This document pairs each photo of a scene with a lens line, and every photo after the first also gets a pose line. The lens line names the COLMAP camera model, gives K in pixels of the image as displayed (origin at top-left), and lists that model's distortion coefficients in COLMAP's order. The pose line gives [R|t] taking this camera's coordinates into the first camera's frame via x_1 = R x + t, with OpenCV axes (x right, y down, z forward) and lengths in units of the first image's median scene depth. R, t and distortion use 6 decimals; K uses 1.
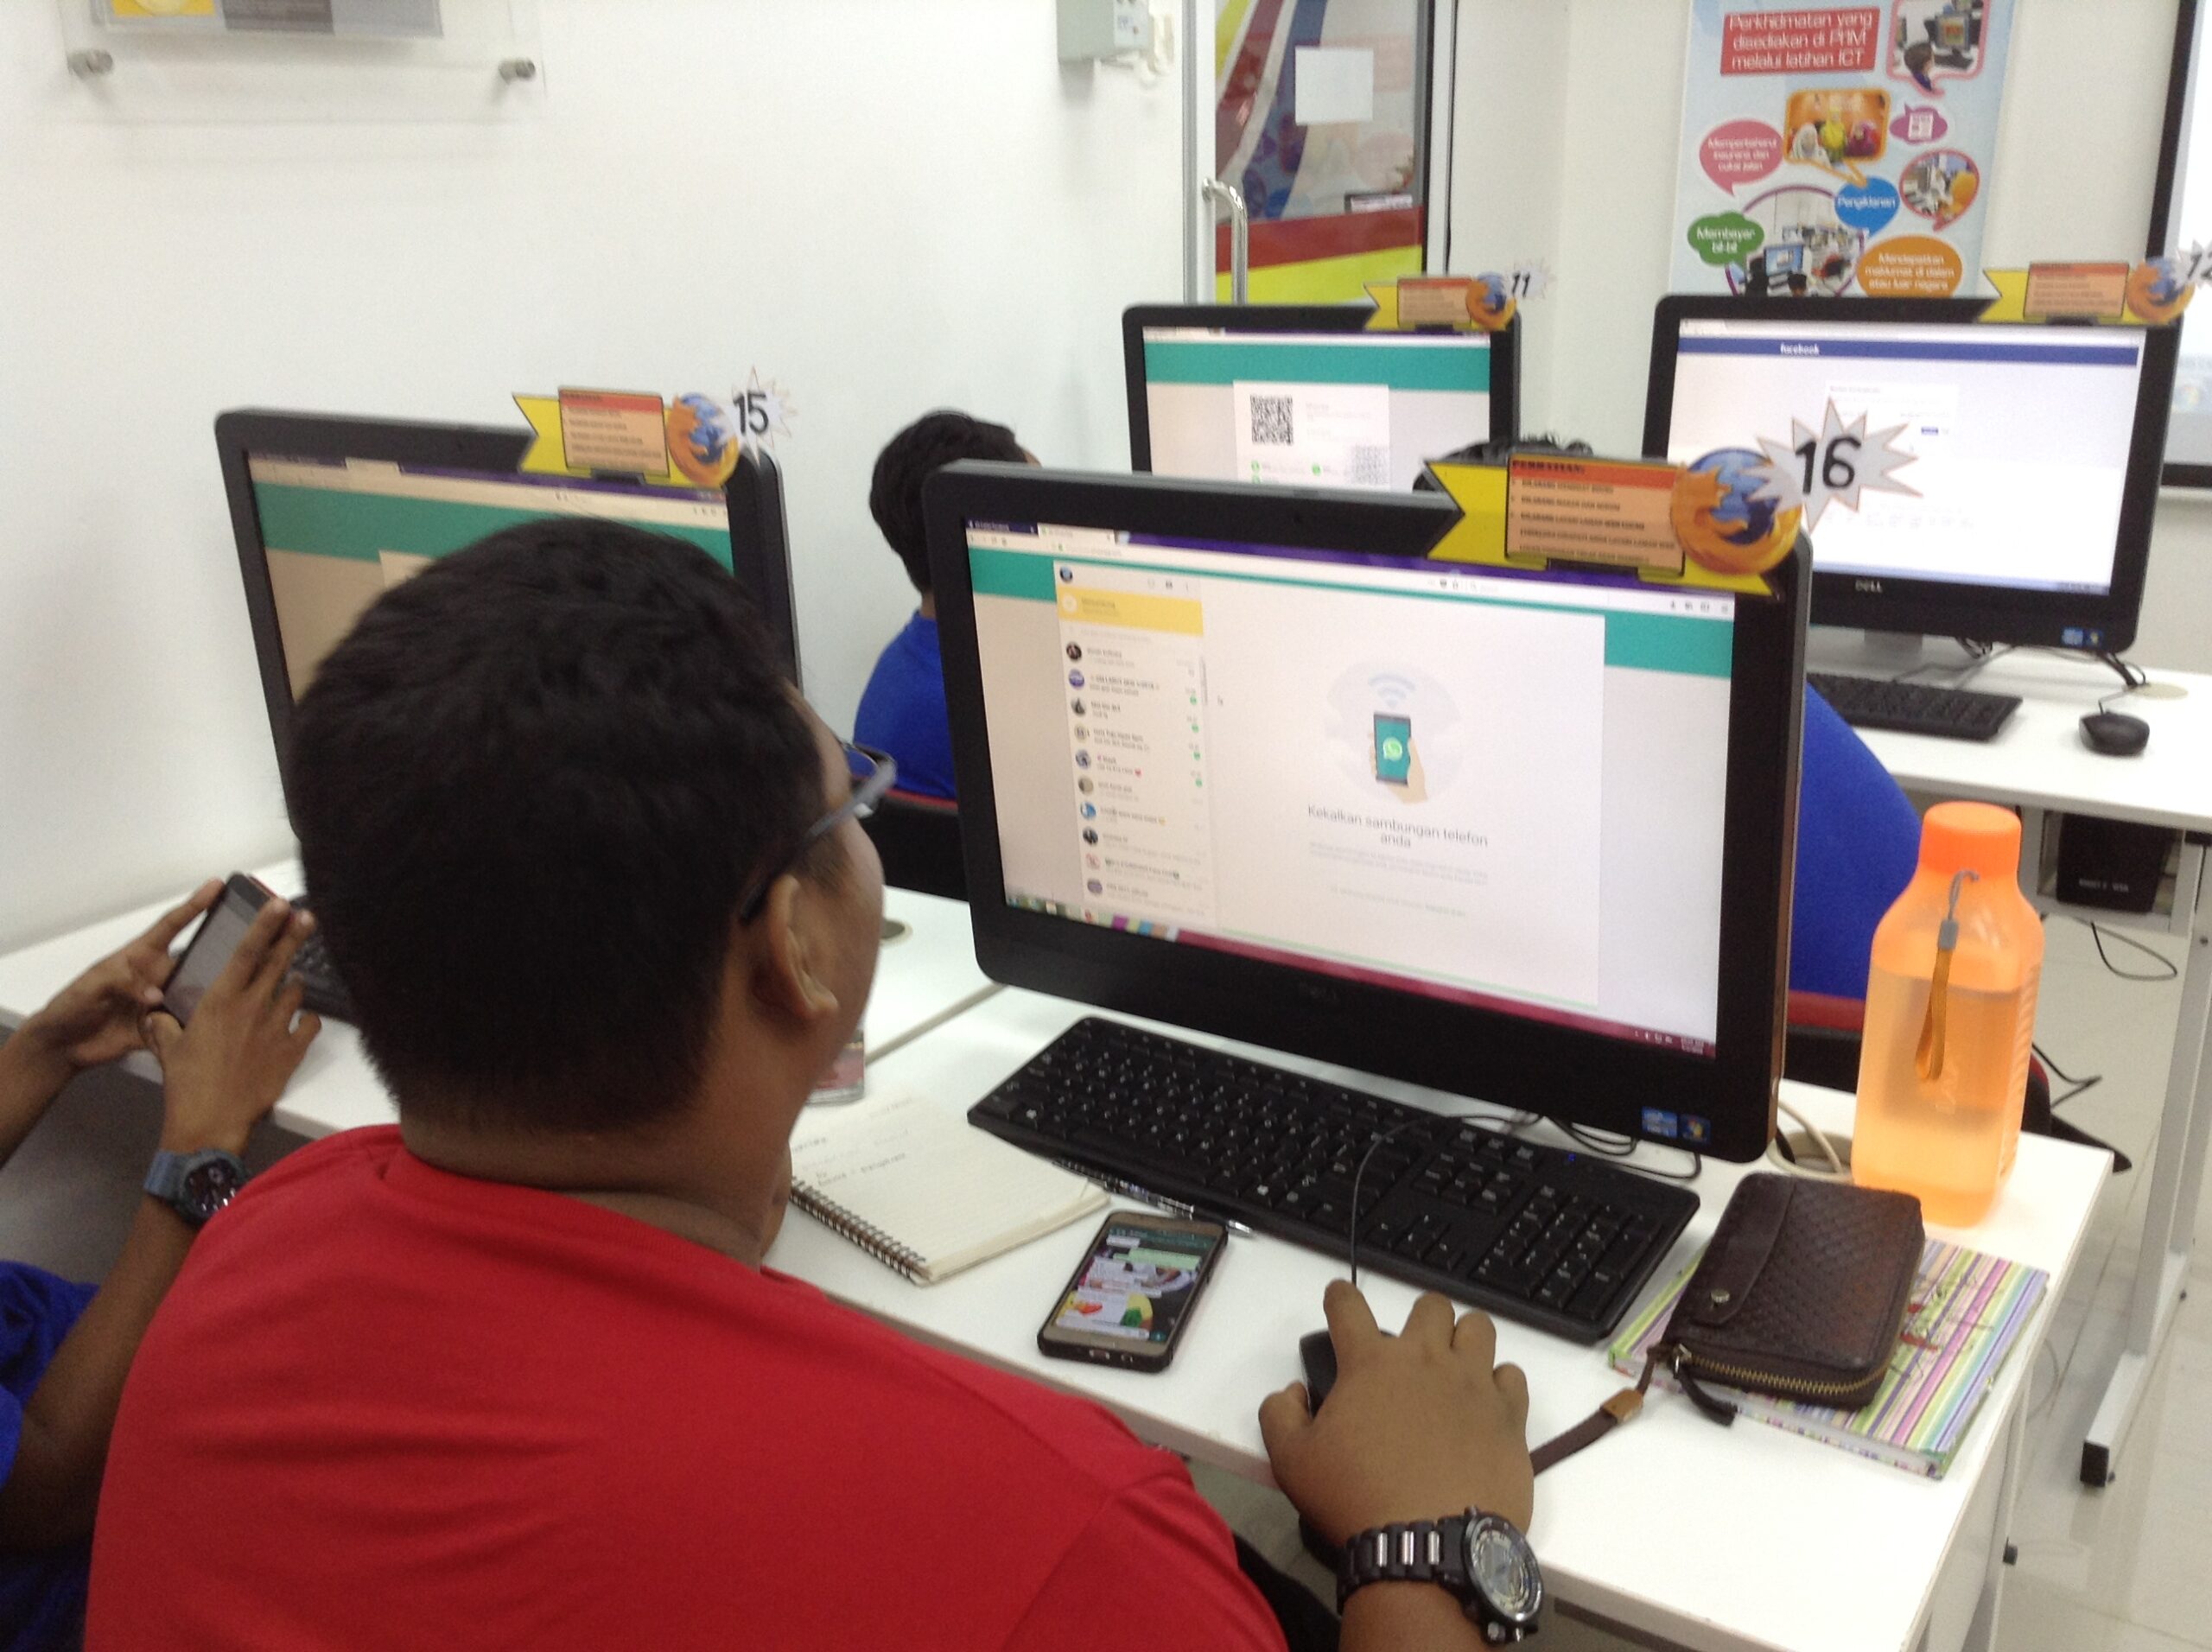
lens RADIAL K [[2036.8, 0, 1069.8], [0, 2036.8, 827.4], [0, 0, 1]] dist [0.090378, -0.184183]
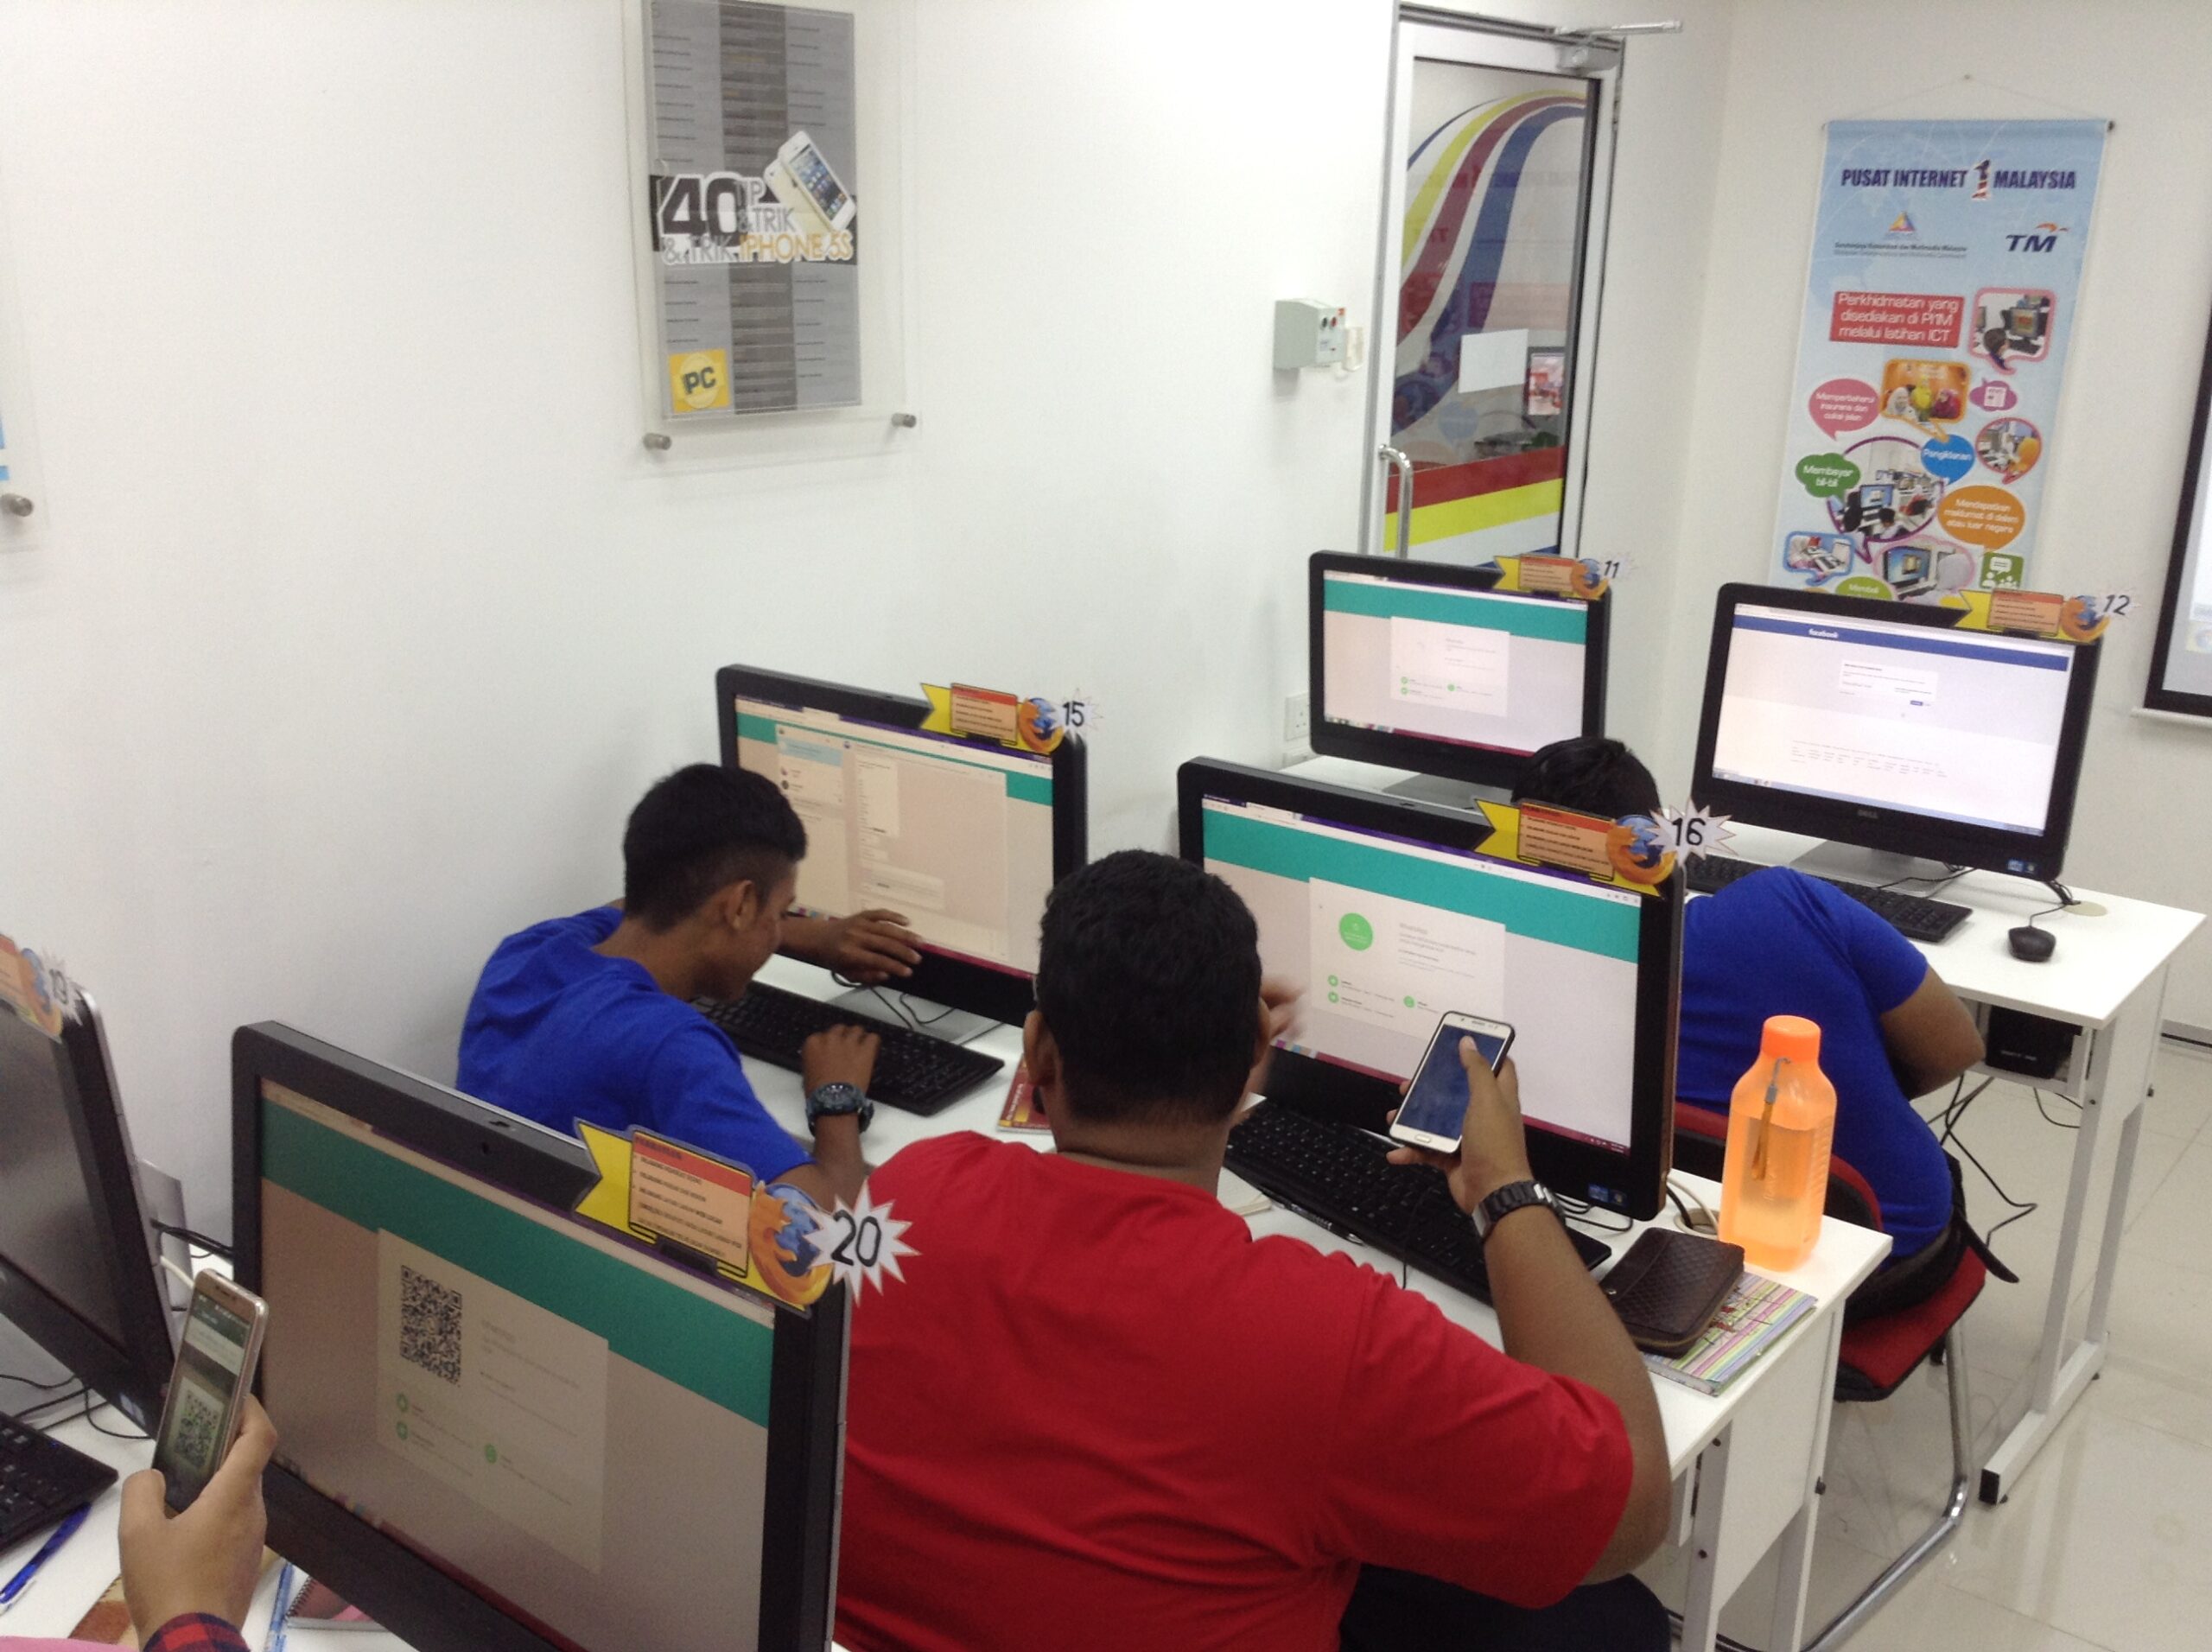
lens RADIAL K [[2064.1, 0, 1084.1], [0, 2064.1, 816.4], [0, 0, 1]] dist [0.104186, -0.214598]
pose [[0.995436, 0.062899, -0.071775, -0.009010], [-0.065363, 0.997332, -0.032520, -0.025235], [0.069538, 0.037063, 0.996891, -0.233410]]
